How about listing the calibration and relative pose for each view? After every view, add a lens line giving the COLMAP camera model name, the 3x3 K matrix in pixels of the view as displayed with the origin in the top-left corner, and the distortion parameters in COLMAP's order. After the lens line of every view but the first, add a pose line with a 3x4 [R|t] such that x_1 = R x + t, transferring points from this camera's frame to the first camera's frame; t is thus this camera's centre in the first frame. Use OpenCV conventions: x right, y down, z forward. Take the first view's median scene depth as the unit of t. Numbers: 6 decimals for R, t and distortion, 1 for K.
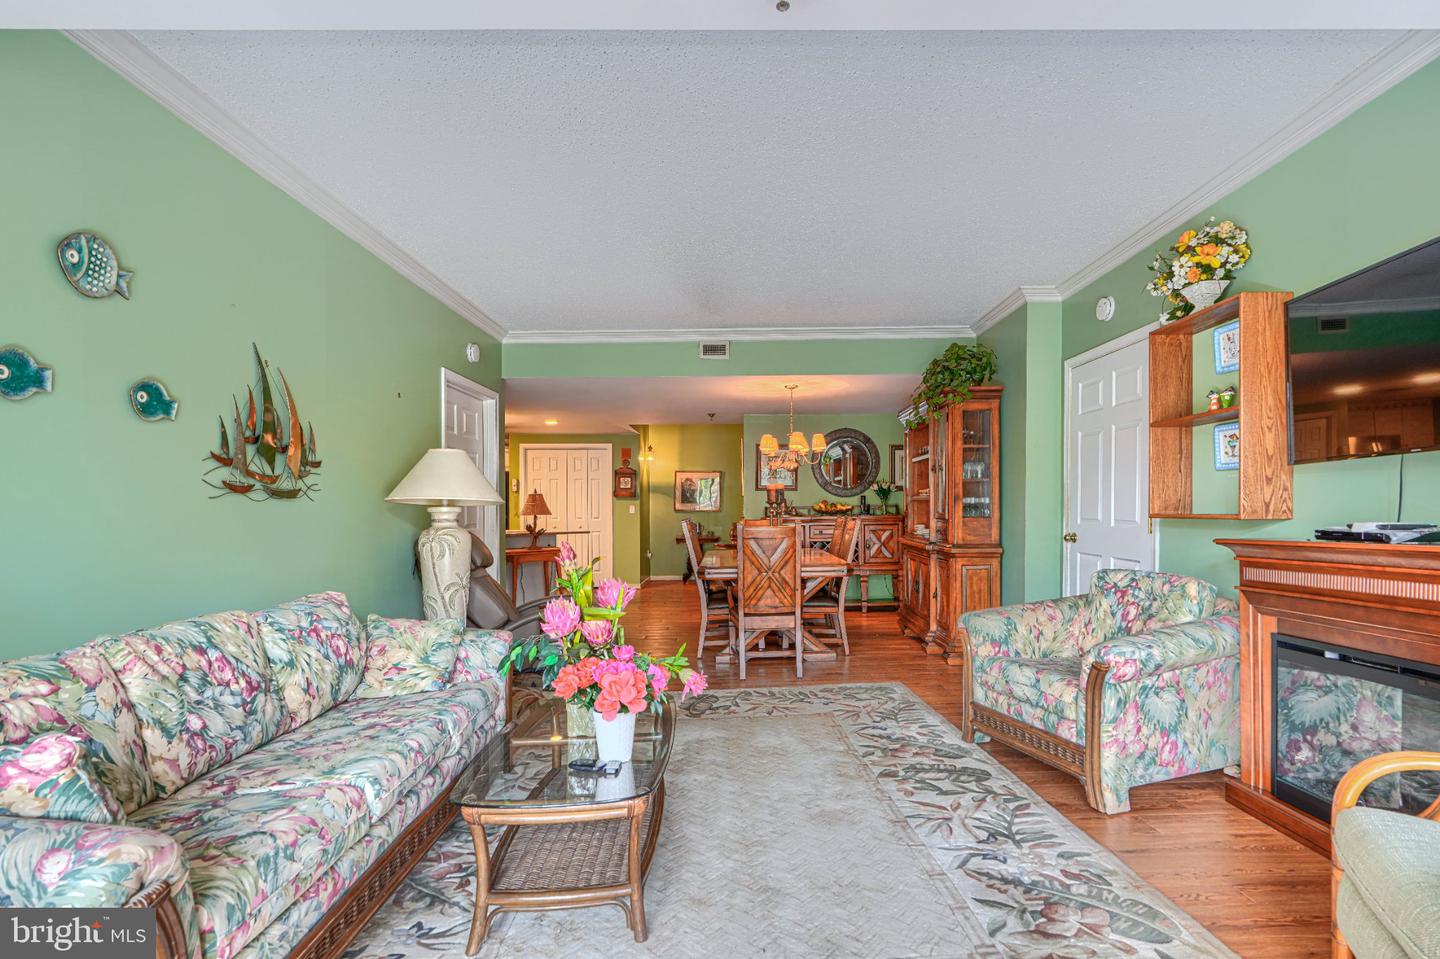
lens RADIAL K [[648.7, 0, 725.2], [0, 648.7, 473.6], [0, 0, 1]] dist [0.001019, 0.000307]
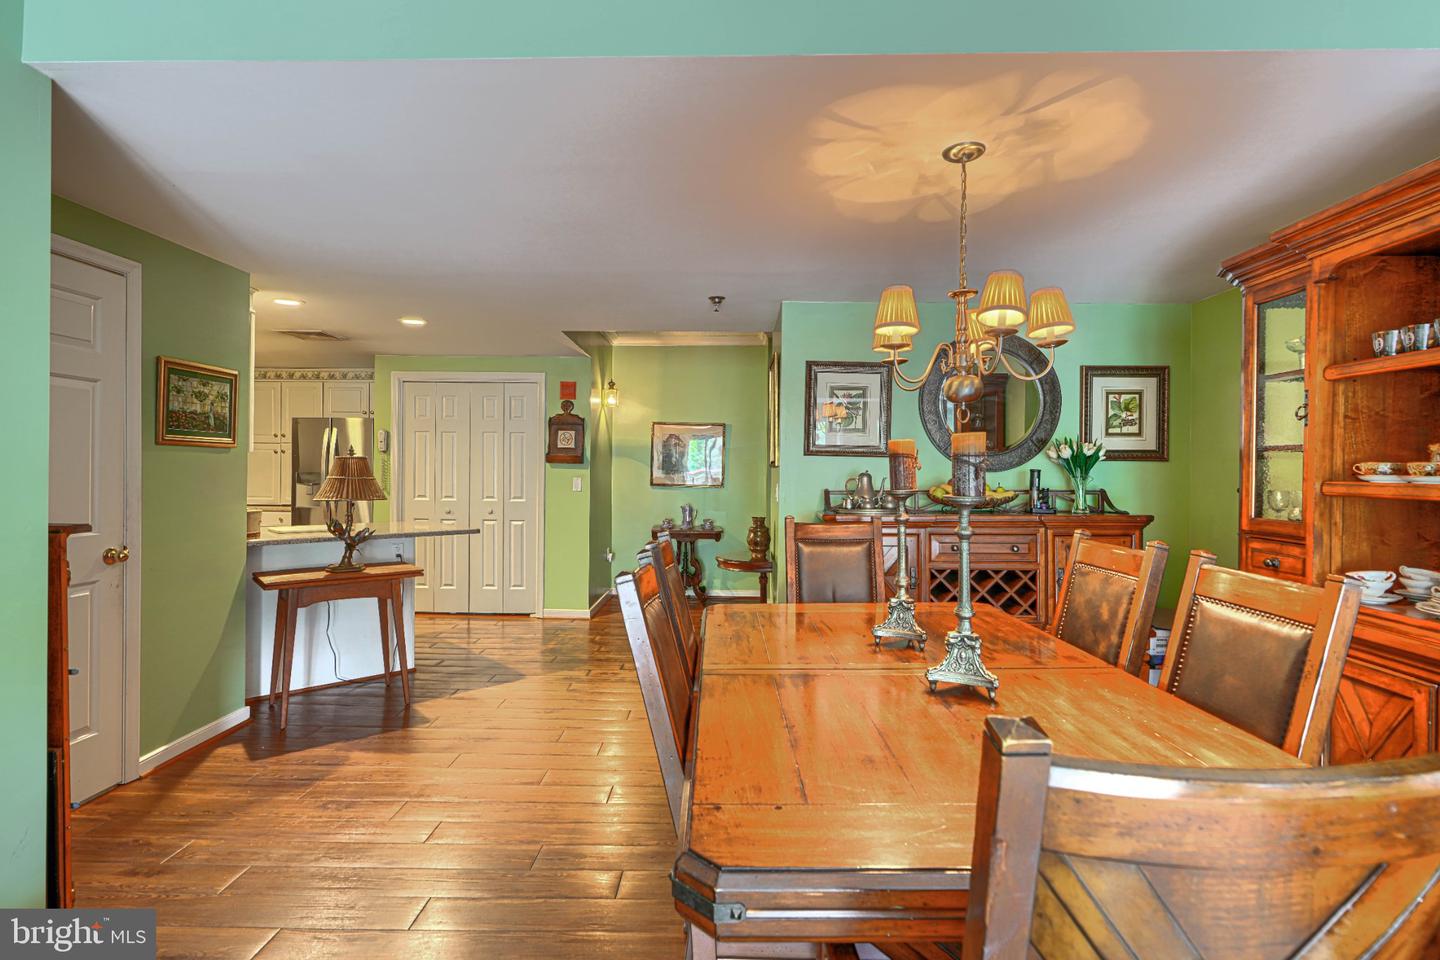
lens RADIAL K [[648.7, 0, 725.2], [0, 648.7, 474.1], [0, 0, 1]] dist [0.001019, 0.000307]
pose [[0.999830, 0.013115, 0.012942, -0.015171], [-0.013842, 0.998236, 0.057738, 0.009893], [-0.012162, -0.057907, 0.998248, 0.400611]]
